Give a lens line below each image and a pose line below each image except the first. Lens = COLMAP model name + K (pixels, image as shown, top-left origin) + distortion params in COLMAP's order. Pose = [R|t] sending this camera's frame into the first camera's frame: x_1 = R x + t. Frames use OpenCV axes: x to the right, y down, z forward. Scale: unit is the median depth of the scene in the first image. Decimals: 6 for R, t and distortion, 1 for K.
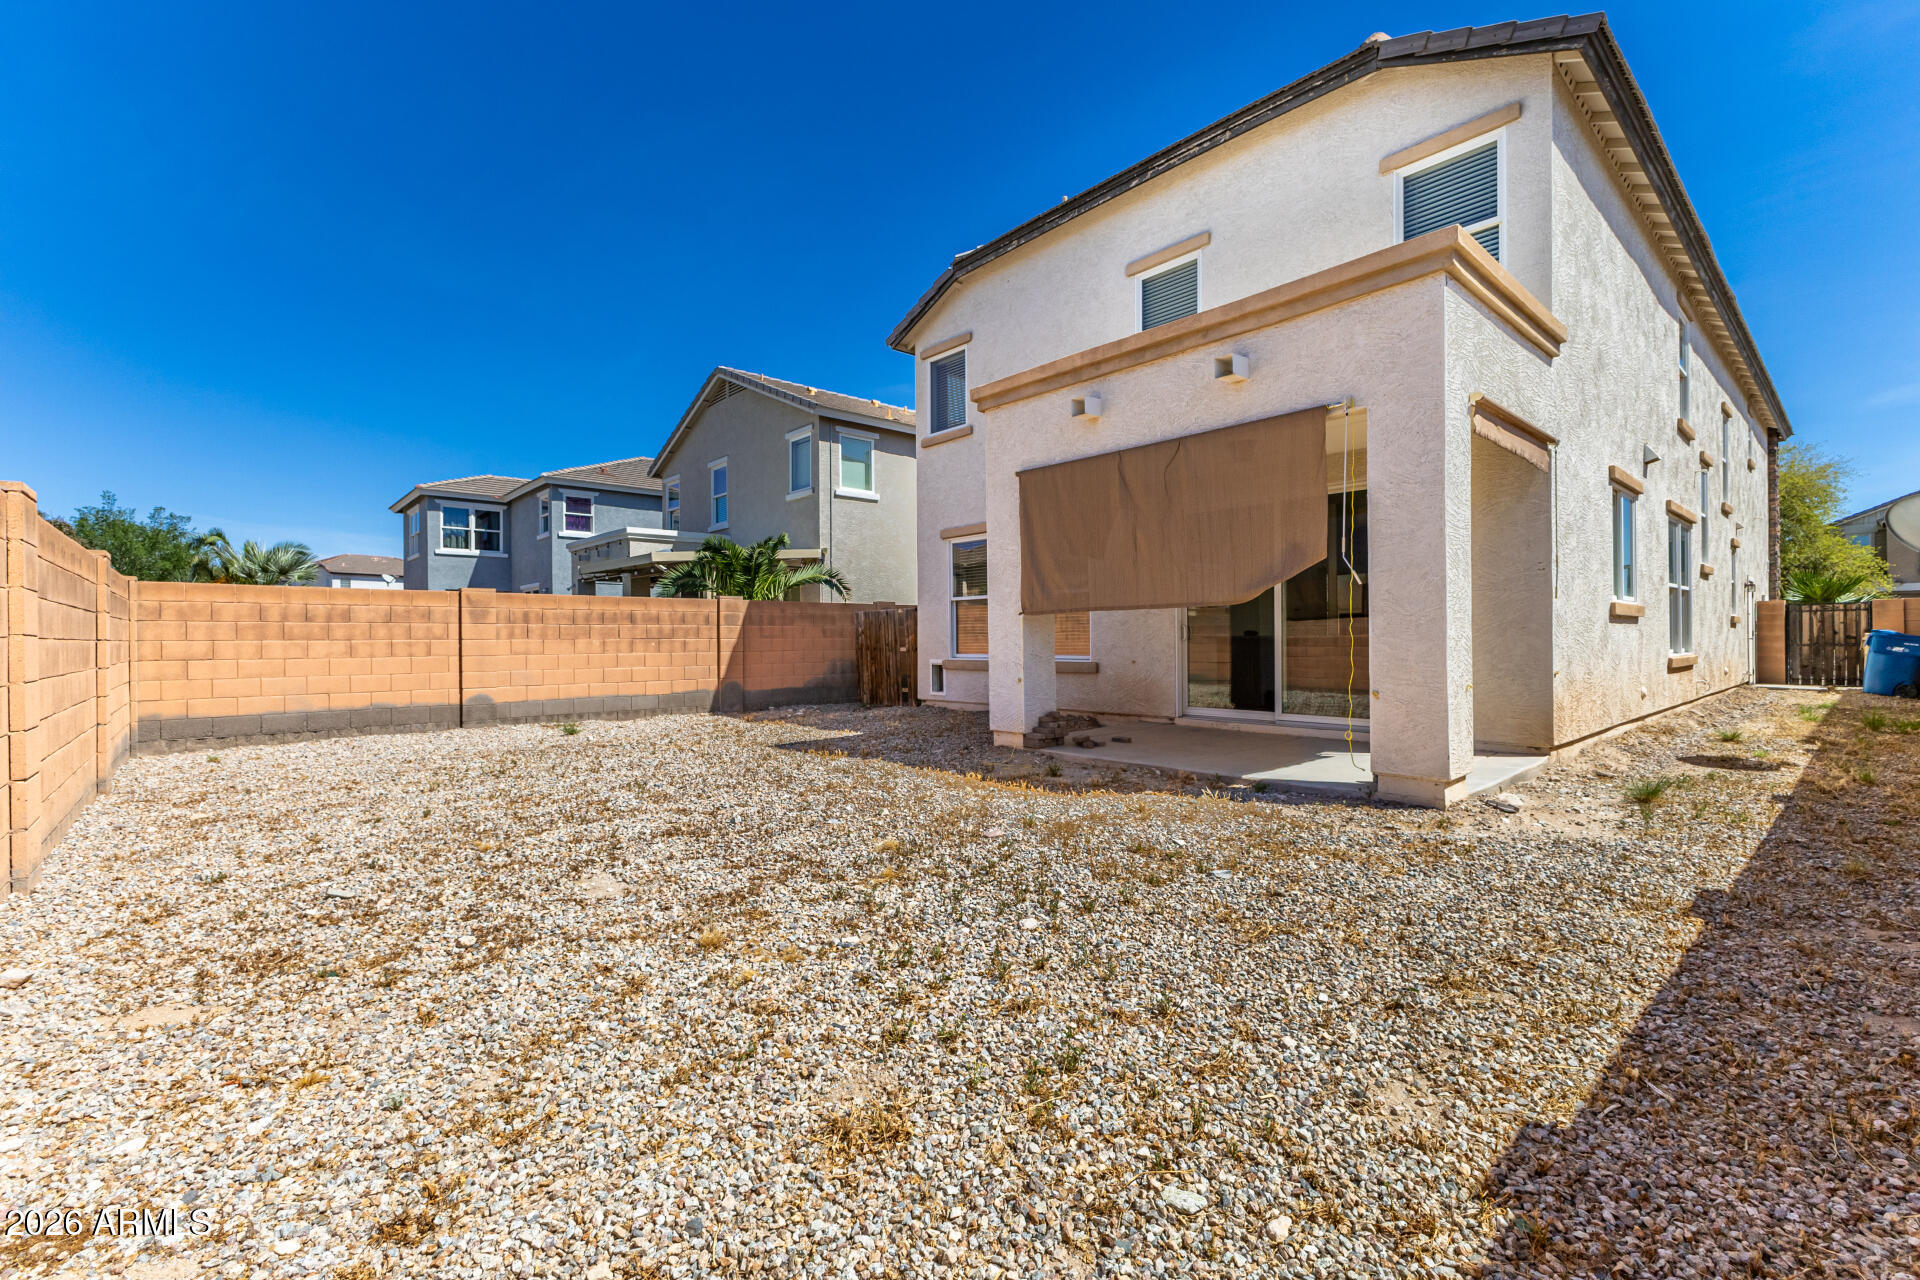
lens RADIAL K [[852.8, 0, 952.1], [0, 852.8, 637.8], [0, 0, 1]] dist [0.016667, -0.000336]
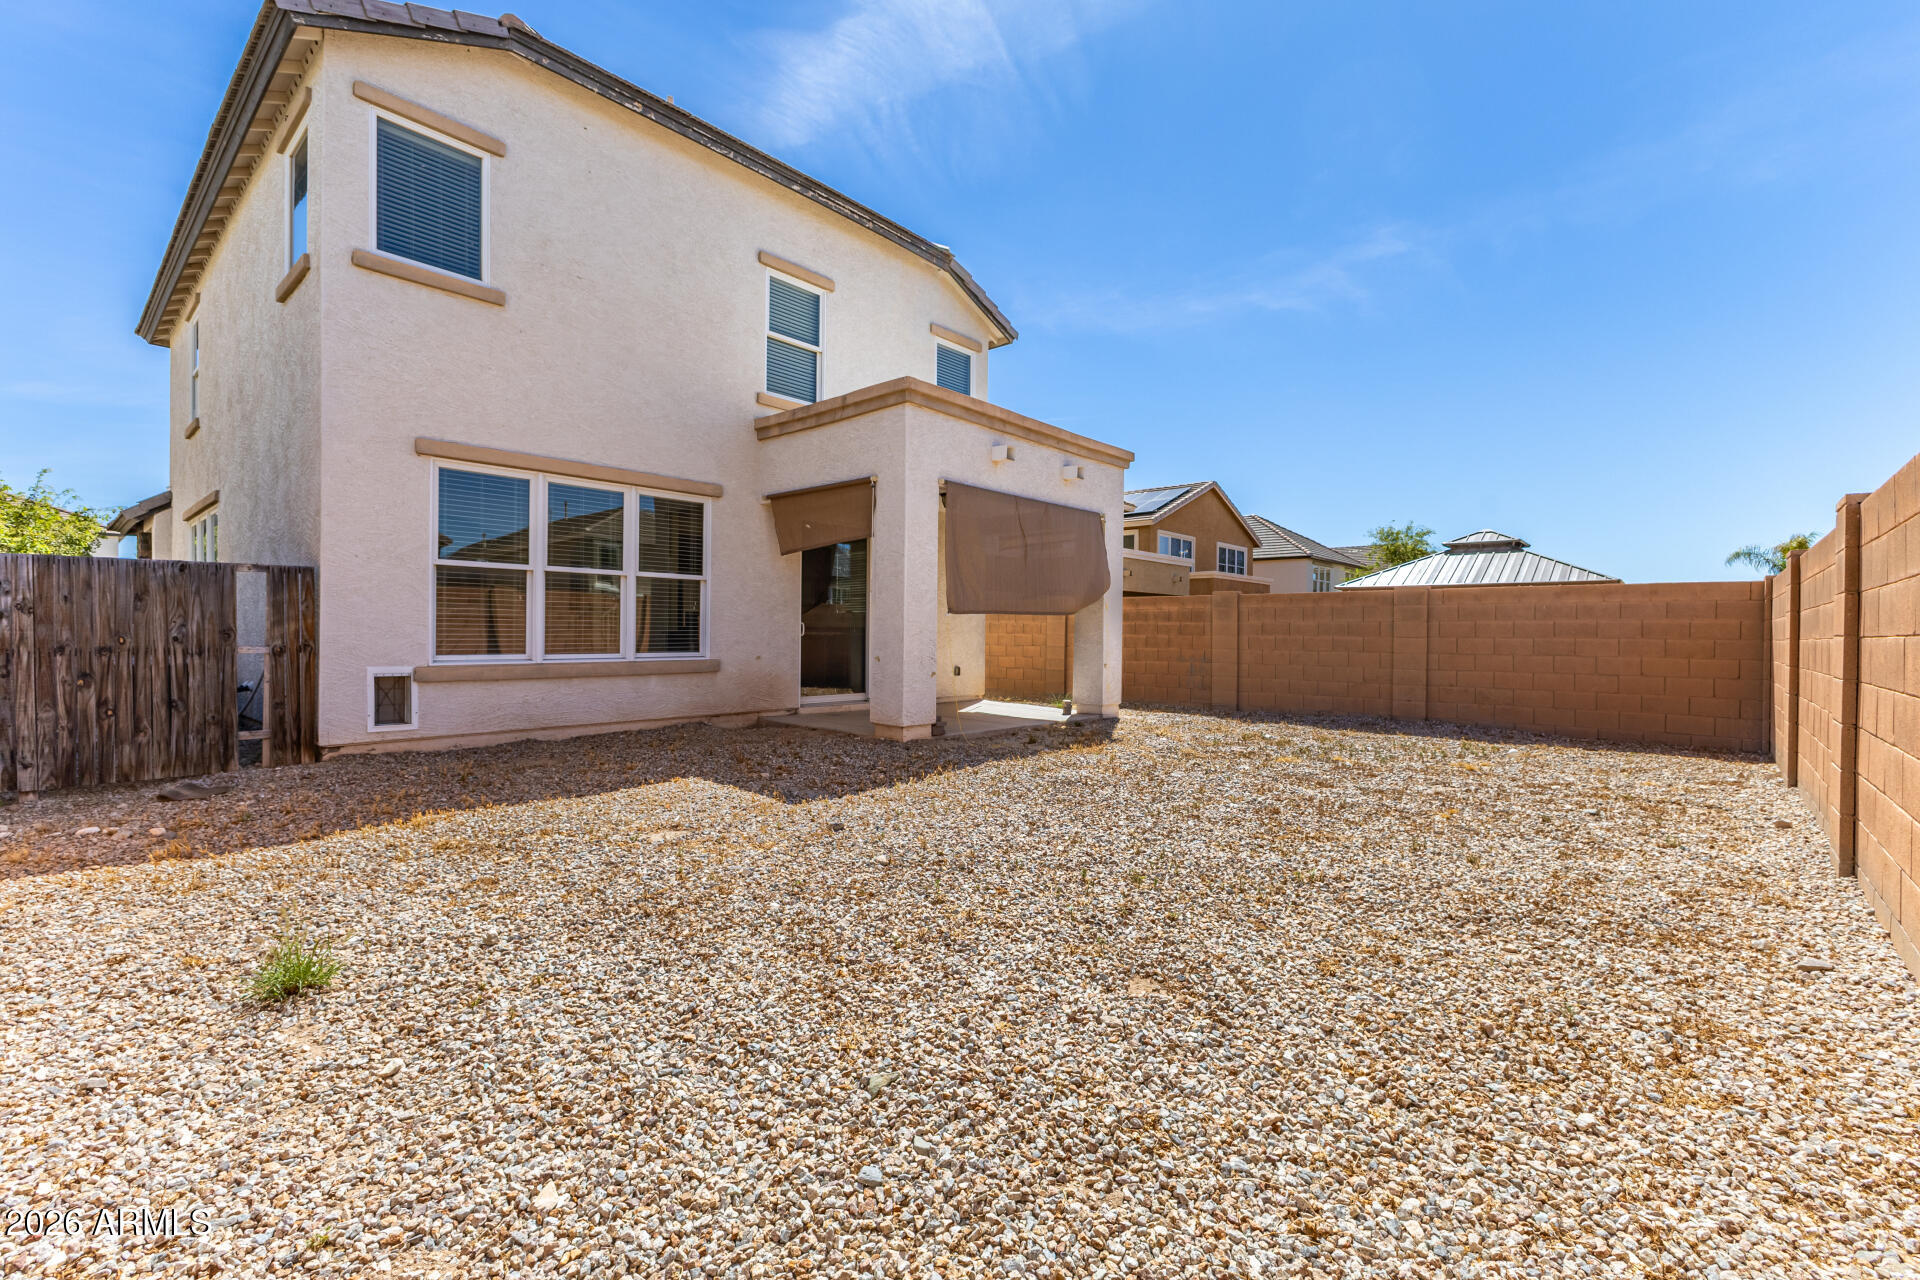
lens RADIAL K [[852.8, 0, 952.1], [0, 852.8, 637.8], [0, 0, 1]] dist [0.016667, -0.000336]
pose [[-0.137700, 0.004245, 0.990465, -0.619960], [-0.012291, 0.999906, -0.005995, 0.005560], [-0.990398, -0.013000, -0.137635, 0.718206]]
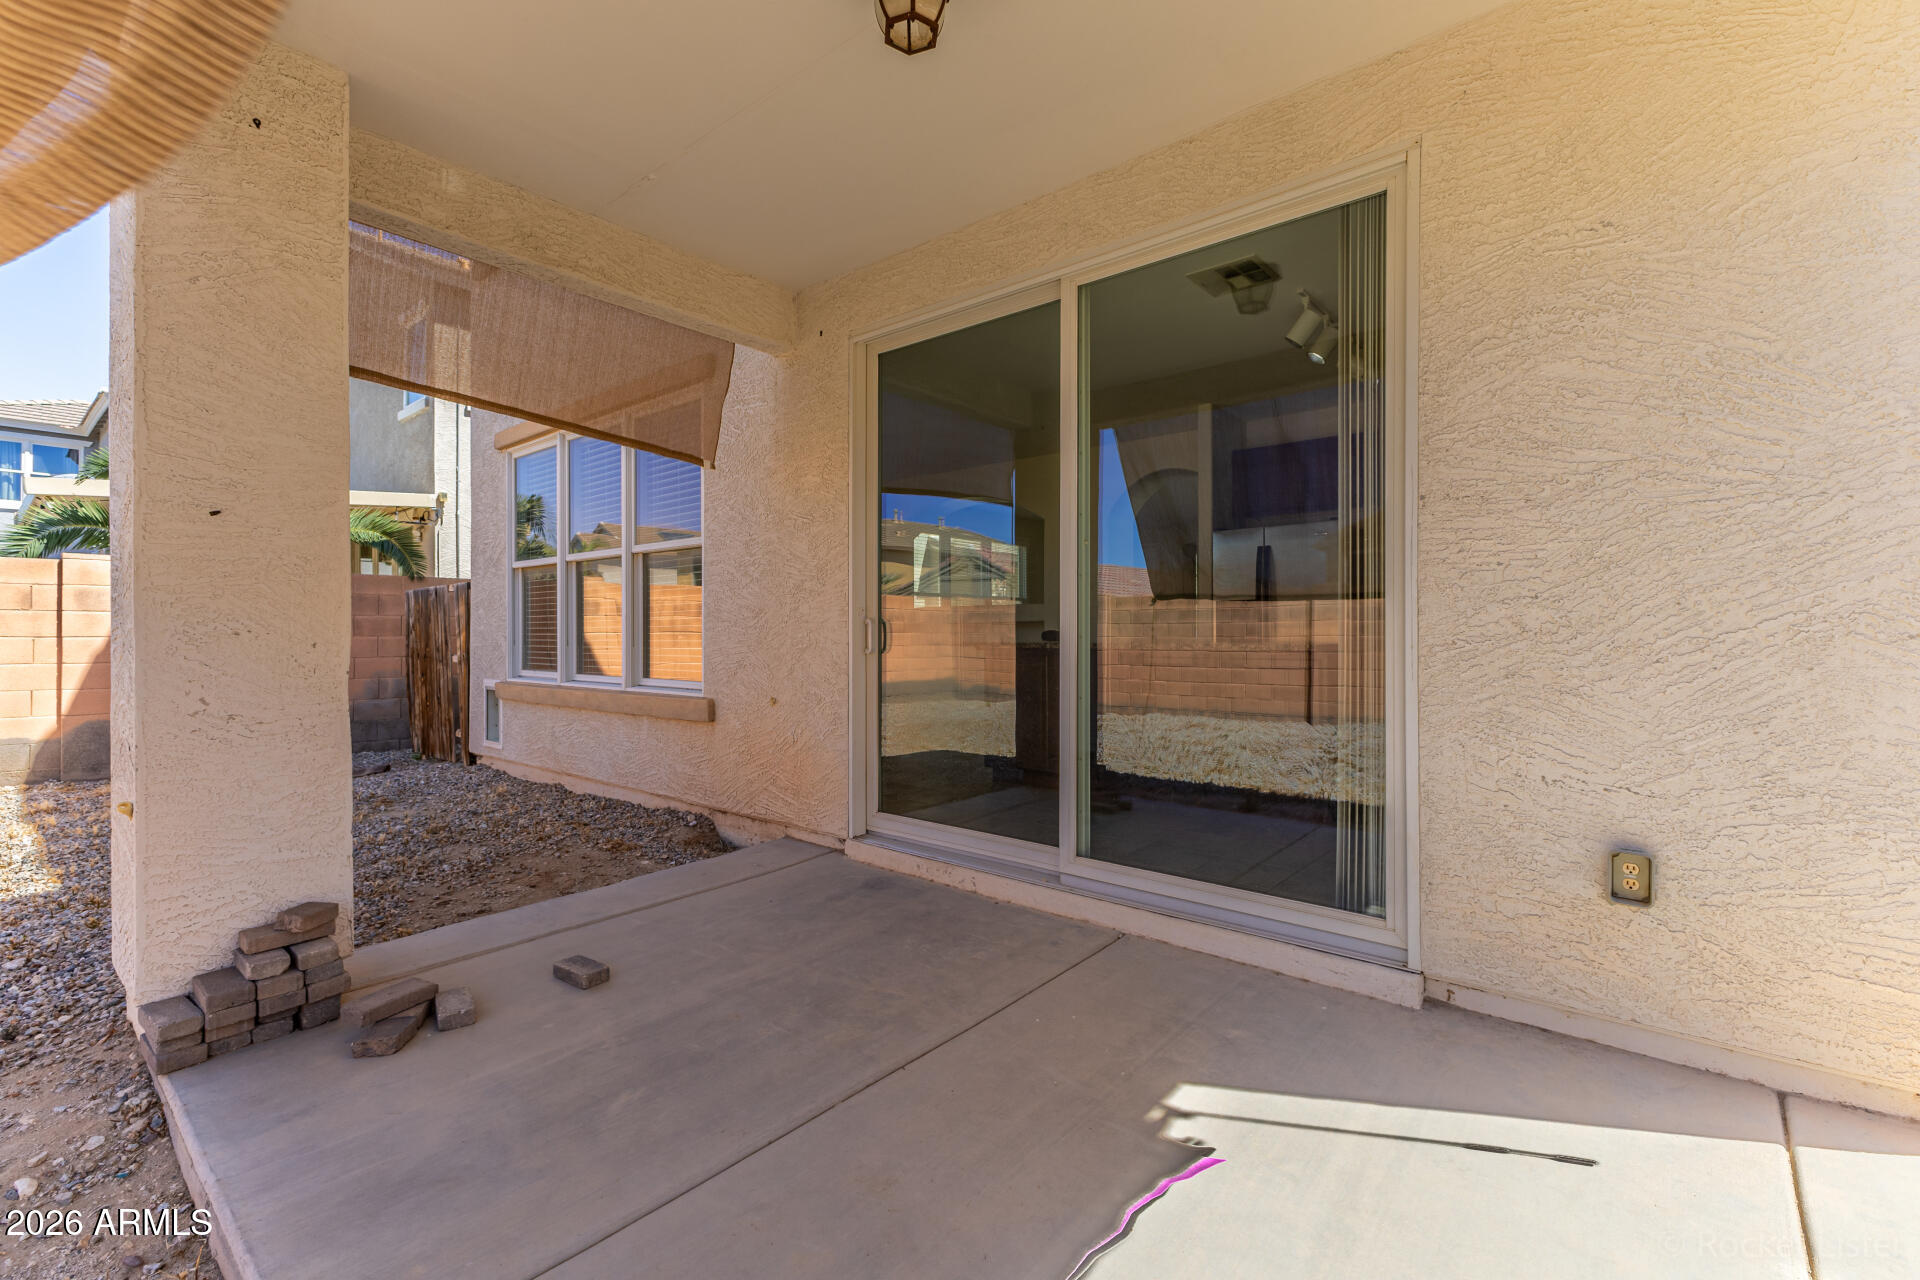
lens RADIAL K [[852.8, 0, 952.1], [0, 852.8, 637.8], [0, 0, 1]] dist [0.016667, -0.000336]
pose [[0.990999, 0.007276, 0.133669, 0.193641], [-0.008179, 0.999947, 0.006211, -0.006465], [-0.133617, -0.007248, 0.991007, 0.438133]]
